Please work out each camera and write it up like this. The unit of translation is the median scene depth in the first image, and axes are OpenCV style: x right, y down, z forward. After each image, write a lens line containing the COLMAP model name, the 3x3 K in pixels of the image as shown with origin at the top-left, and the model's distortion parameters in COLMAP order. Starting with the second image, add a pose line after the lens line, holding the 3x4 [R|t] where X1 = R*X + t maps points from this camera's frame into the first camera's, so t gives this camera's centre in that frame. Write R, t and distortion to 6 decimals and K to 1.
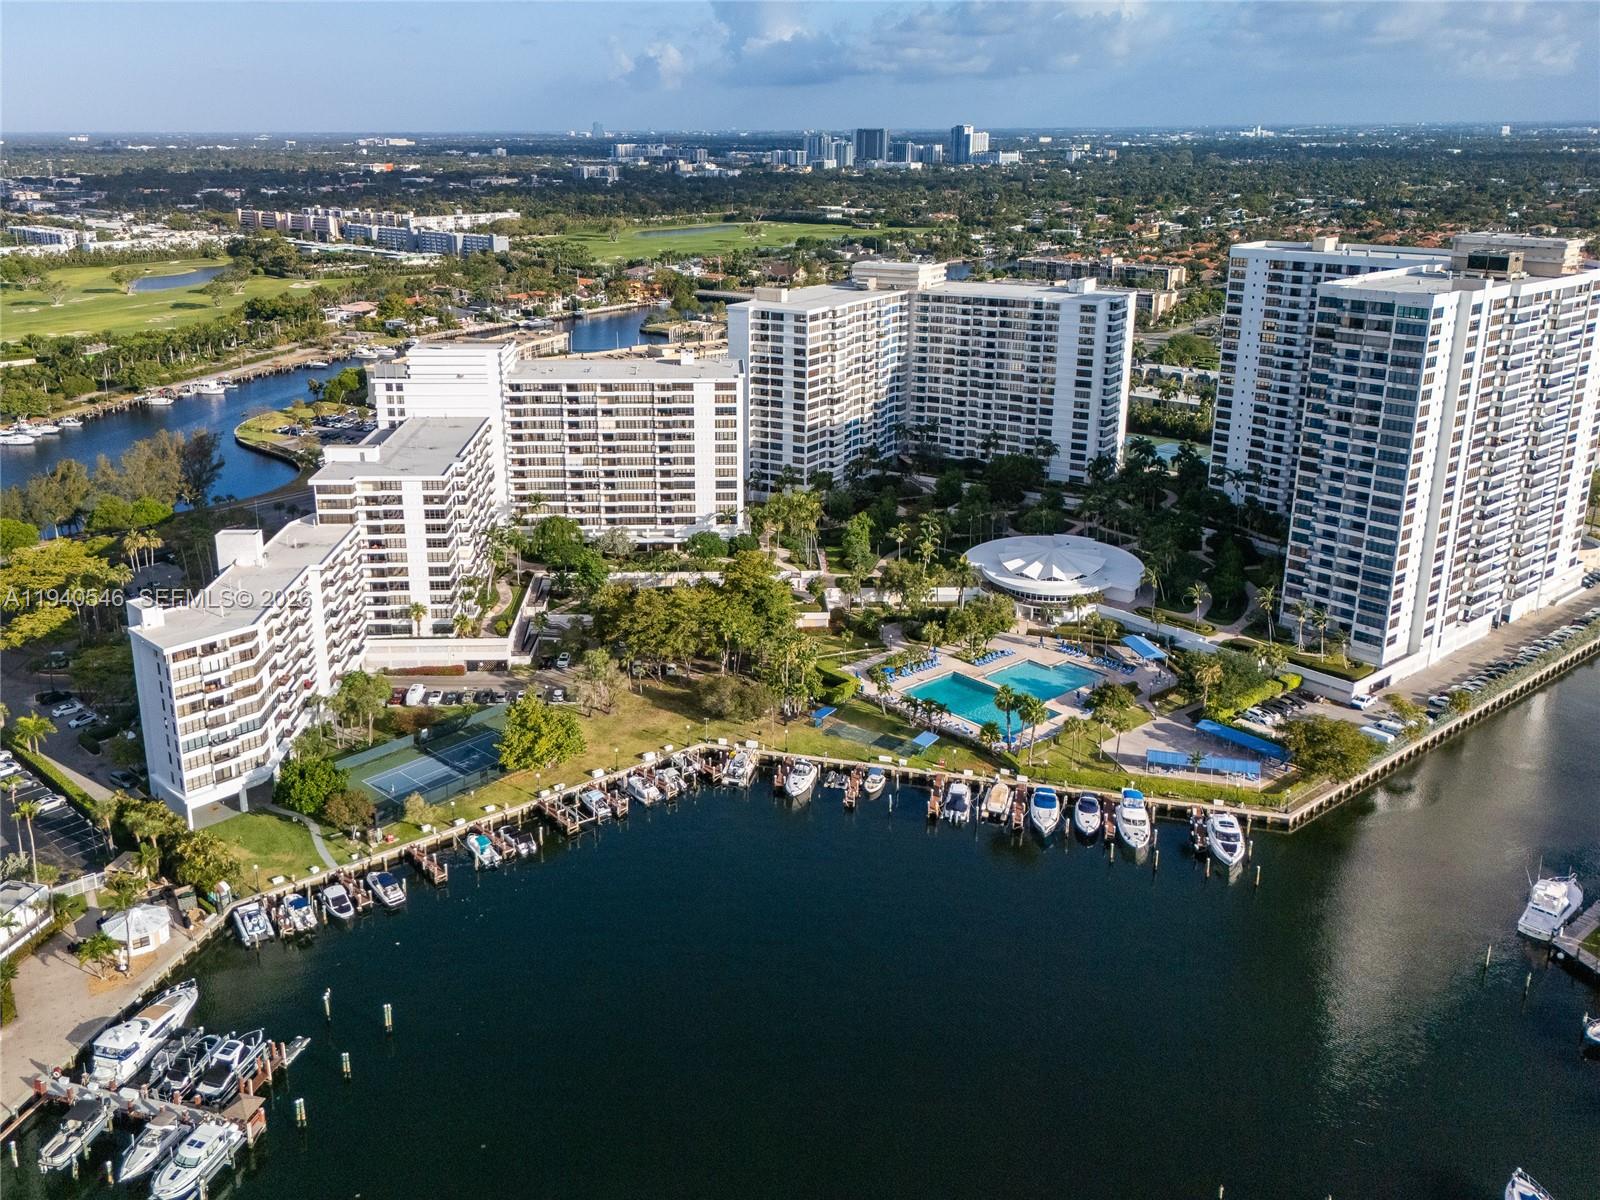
lens RADIAL K [[1112.3, 0, 800.0], [0, 1112.3, 600.0], [0, 0, 1]] dist [0.084309, 0.000316]
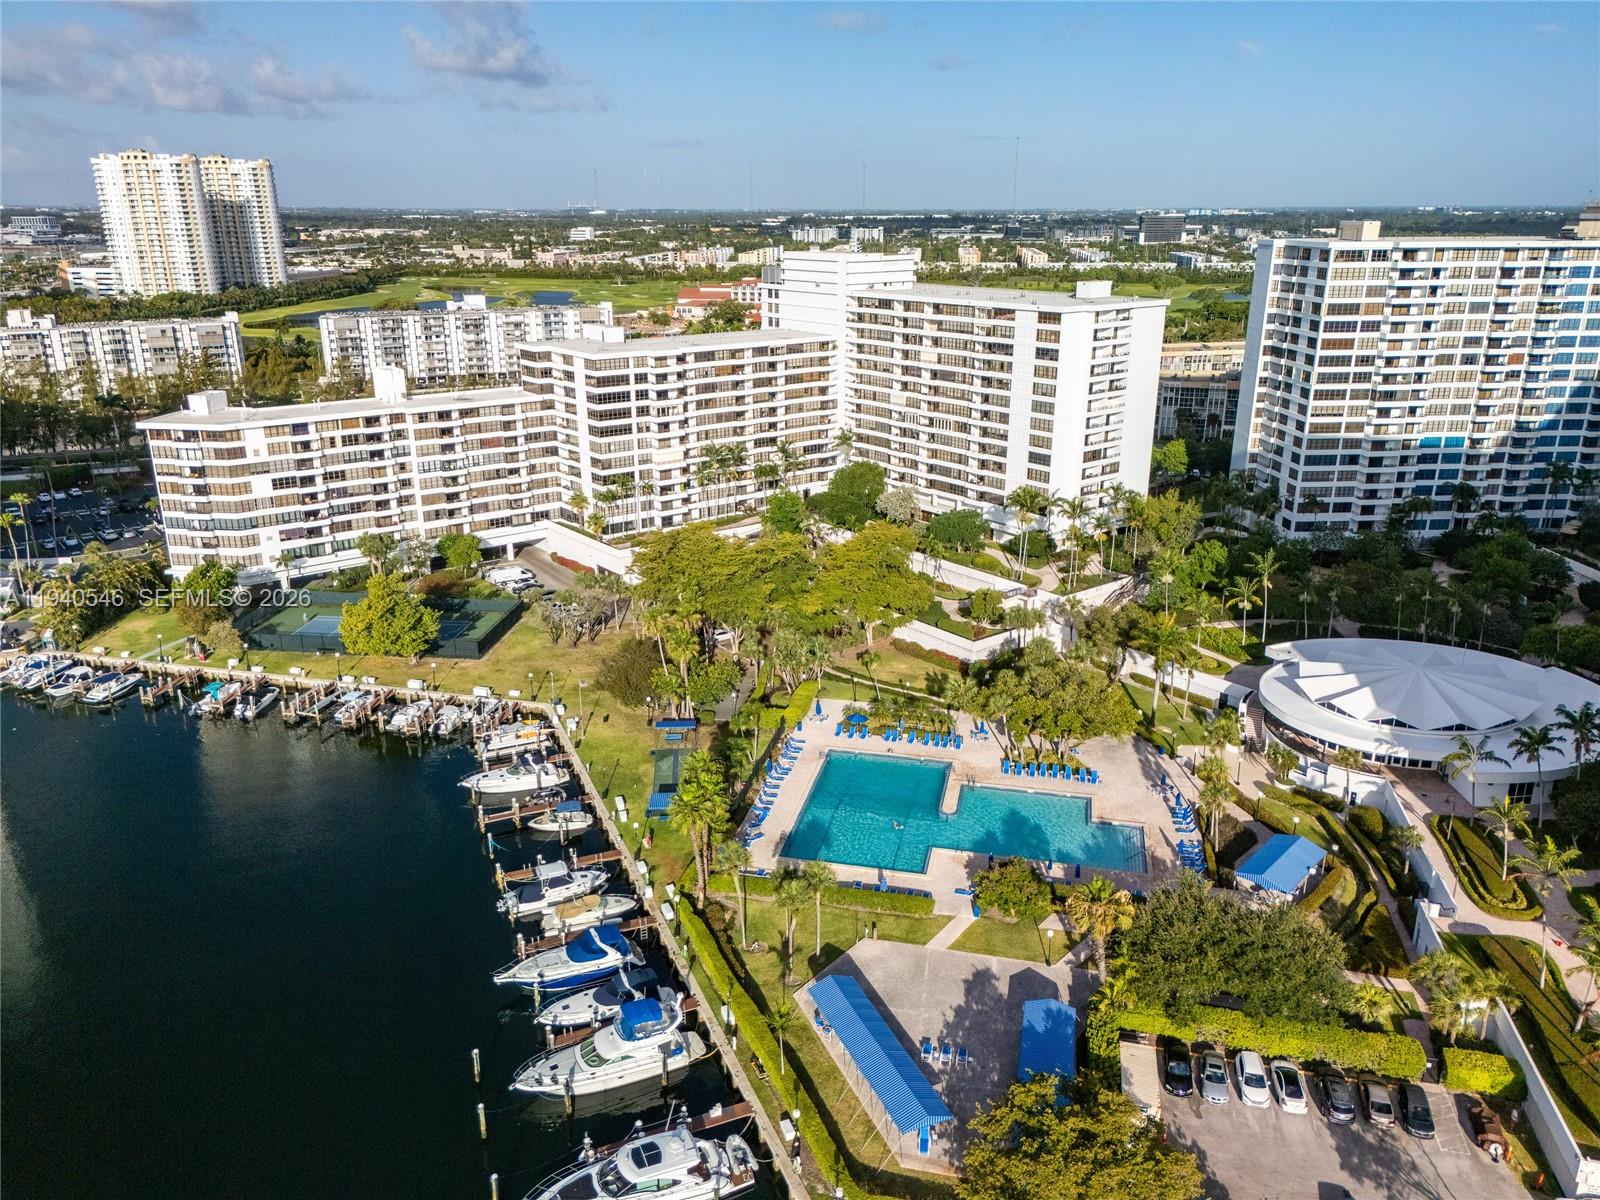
lens RADIAL K [[1168.1, 0, 800.0], [0, 1168.1, 600.0], [0, 0, 1]] dist [0.057100, 0.001214]
pose [[0.651584, 0.258520, -0.713166, 0.401064], [-0.283702, 0.954961, 0.086965, -0.039693], [0.703528, 0.145662, 0.695580, 0.389383]]
